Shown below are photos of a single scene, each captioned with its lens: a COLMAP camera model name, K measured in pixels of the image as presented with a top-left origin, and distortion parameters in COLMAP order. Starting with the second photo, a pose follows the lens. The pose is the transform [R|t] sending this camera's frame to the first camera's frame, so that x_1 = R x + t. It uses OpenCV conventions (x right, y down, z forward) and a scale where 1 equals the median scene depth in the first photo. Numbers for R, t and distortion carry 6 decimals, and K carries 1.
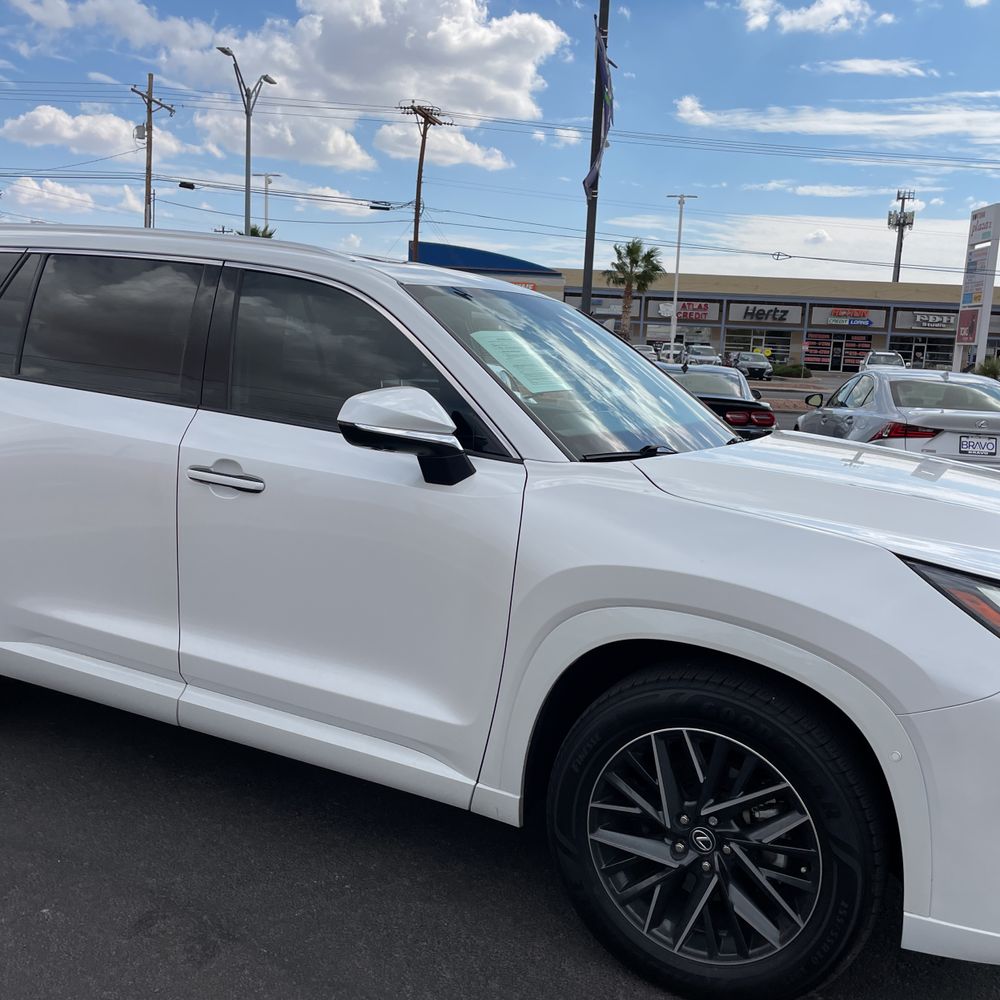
lens RADIAL K [[1000.3, 0, 520.2], [0, 1000.3, 488.3], [0, 0, 1]] dist [0.104432, -0.182615]
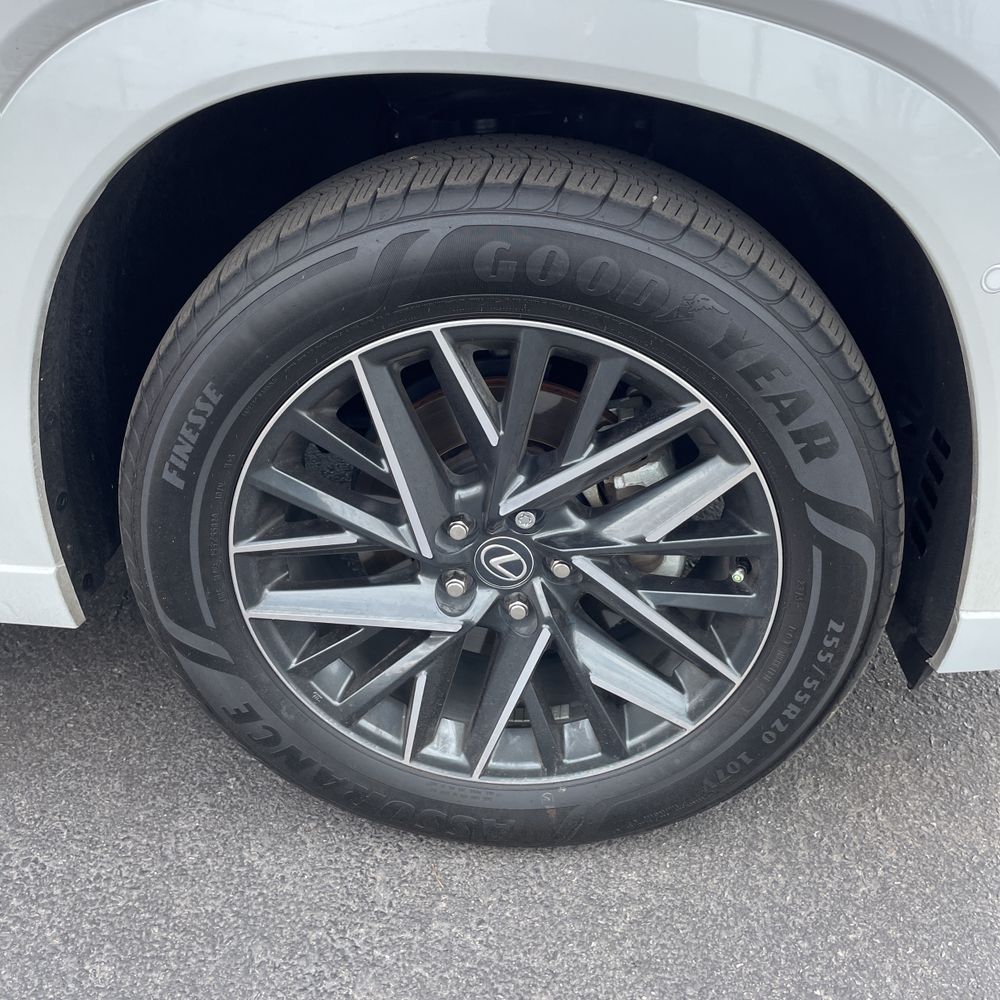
lens RADIAL K [[1000.3, 0, 520.2], [0, 1000.3, 488.3], [0, 0, 1]] dist [0.104432, -0.182615]
pose [[0.919623, -0.242403, 0.309087, 0.057236], [0.111075, 0.915238, 0.387301, 0.146145], [-0.376771, -0.321839, 0.868599, 0.616780]]
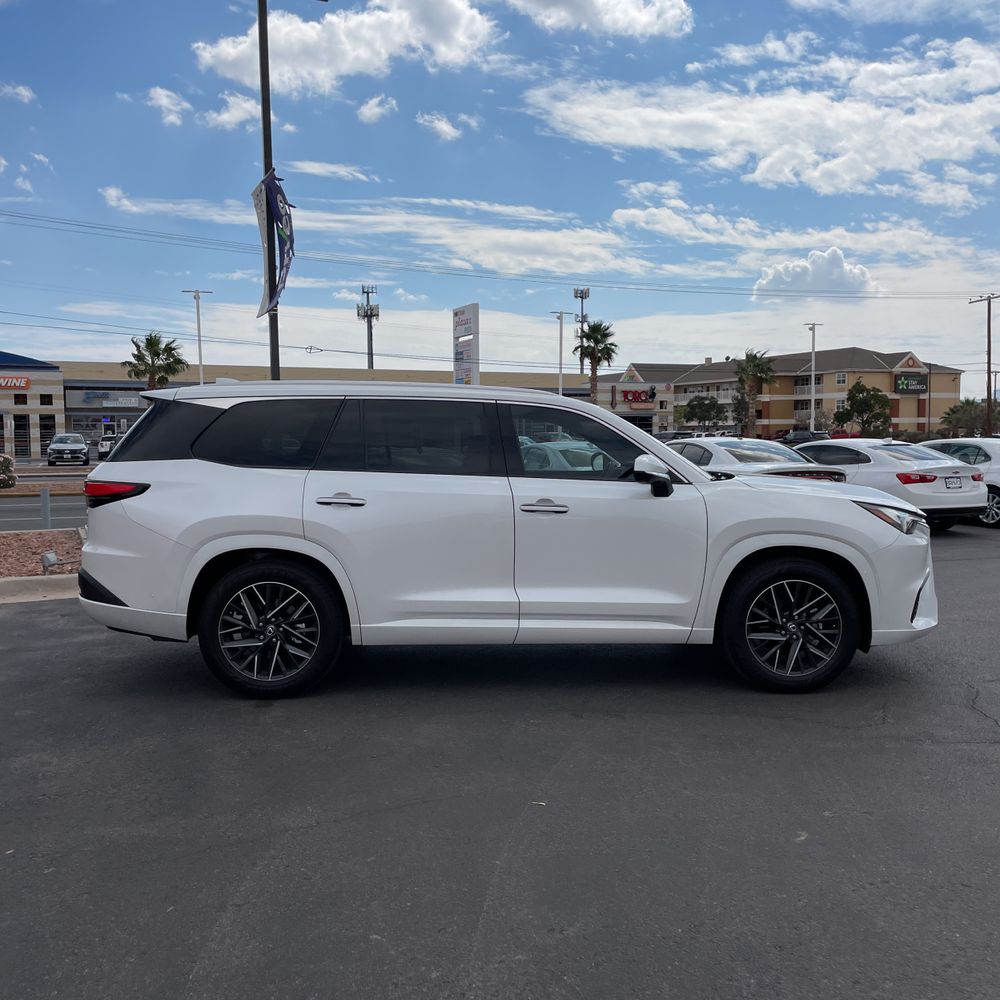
lens RADIAL K [[1000.3, 0, 520.2], [0, 1000.3, 488.3], [0, 0, 1]] dist [0.104432, -0.182615]
pose [[0.877853, -0.080132, 0.472179, -1.524485], [0.119442, 0.991382, -0.053817, 0.062844], [-0.463797, 0.103641, 0.879858, -0.889412]]
